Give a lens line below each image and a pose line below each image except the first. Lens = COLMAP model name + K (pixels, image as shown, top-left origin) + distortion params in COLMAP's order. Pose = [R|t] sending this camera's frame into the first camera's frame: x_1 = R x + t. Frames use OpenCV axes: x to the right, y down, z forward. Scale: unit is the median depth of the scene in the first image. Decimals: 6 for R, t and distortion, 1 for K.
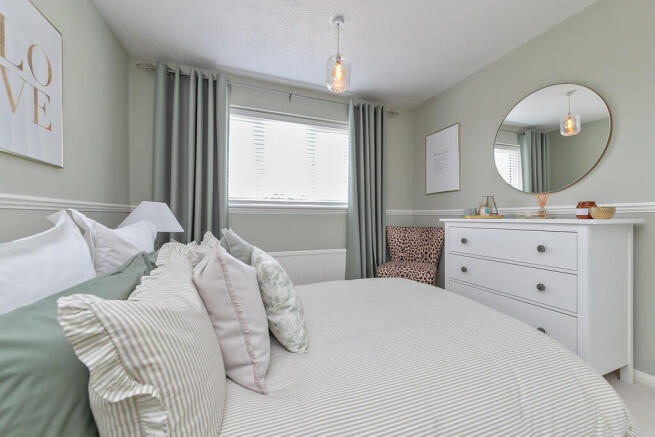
lens RADIAL K [[256.2, 0, 327.5], [0, 256.2, 218.5], [0, 0, 1]] dist [0.000311, 0.000091]
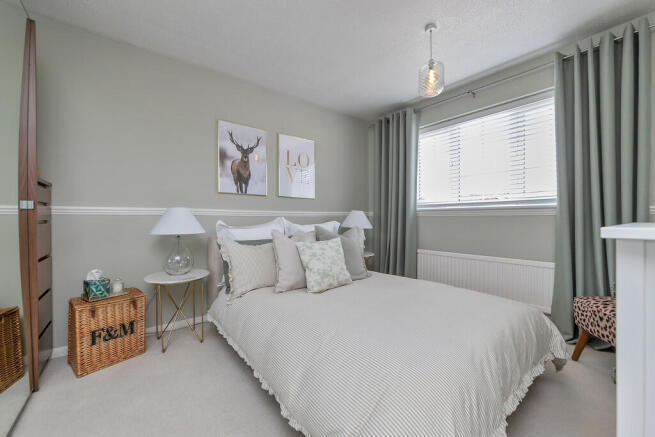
lens RADIAL K [[247.5, 0, 327.5], [0, 247.5, 218.5], [0, 0, 1]] dist [-0.000277, -0.000014]
pose [[0.325263, -0.006100, -0.945604, 0.561977], [0.001910, 0.999981, -0.005794, -0.002351], [0.945622, 0.000078, 0.325268, 0.189552]]
